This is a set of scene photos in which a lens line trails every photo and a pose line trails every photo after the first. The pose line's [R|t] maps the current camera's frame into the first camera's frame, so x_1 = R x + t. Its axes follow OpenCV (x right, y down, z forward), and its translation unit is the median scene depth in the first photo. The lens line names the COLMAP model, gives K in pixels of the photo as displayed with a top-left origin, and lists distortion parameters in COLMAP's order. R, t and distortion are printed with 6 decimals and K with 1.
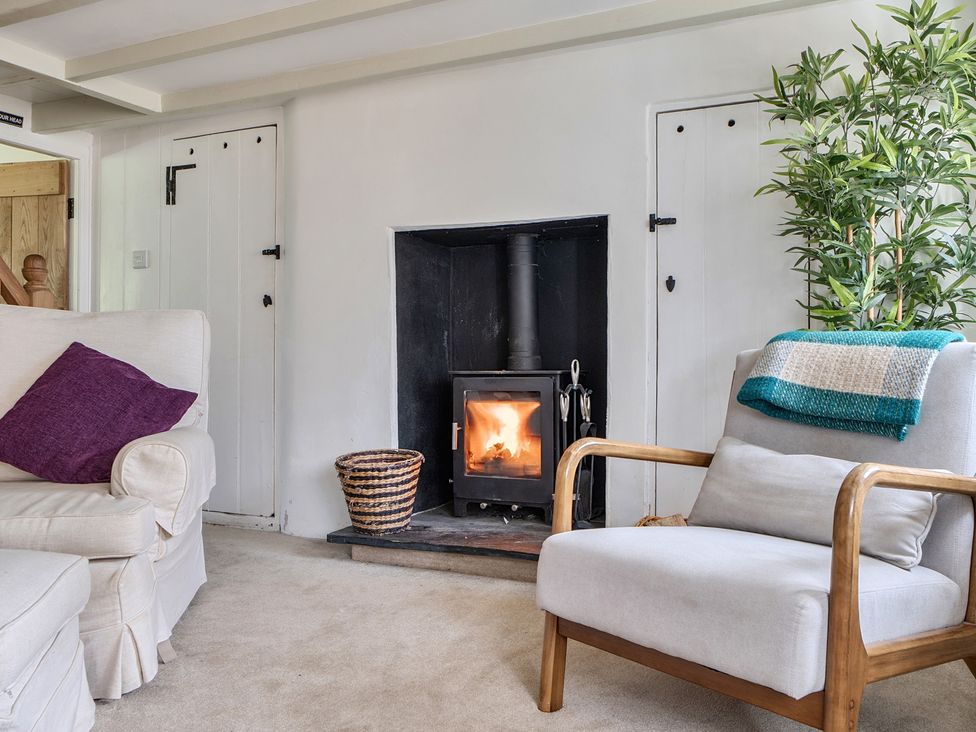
lens RADIAL K [[786.0, 0, 549.2], [0, 786.0, 374.6], [0, 0, 1]] dist [-0.012269, 0.010307]
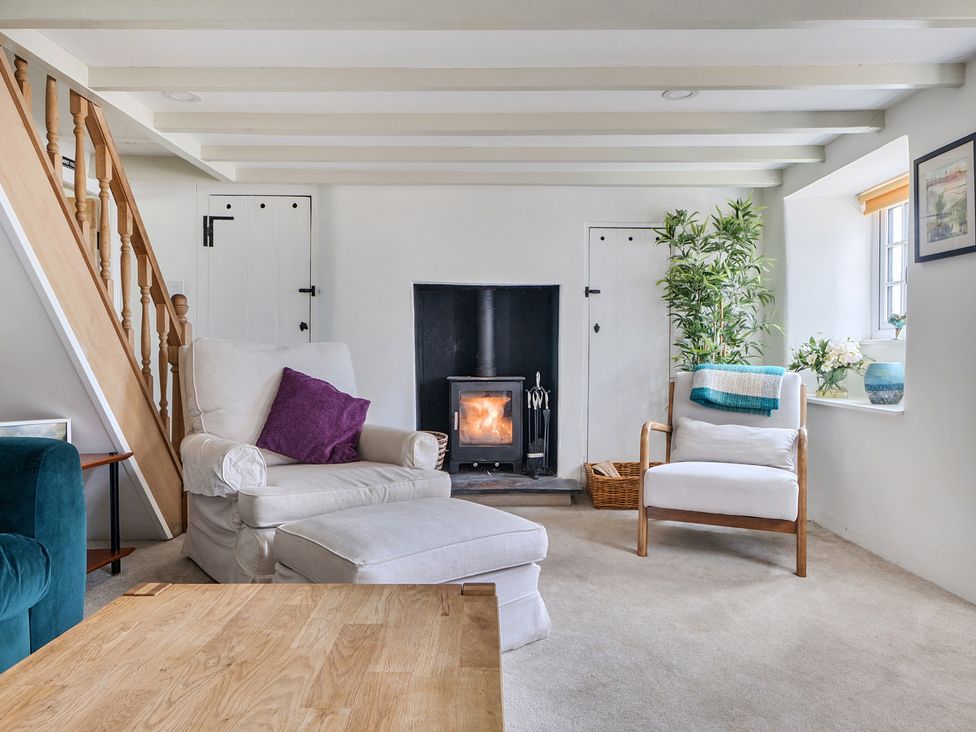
lens RADIAL K [[707.8, 0, 480.8], [0, 707.8, 366.6], [0, 0, 1]] dist [-0.009382, 0.014343]
pose [[0.895074, -0.006488, 0.445871, -0.763987], [-0.003689, 0.999752, 0.021954, -0.064144], [-0.445903, -0.021295, 0.894828, -0.277462]]
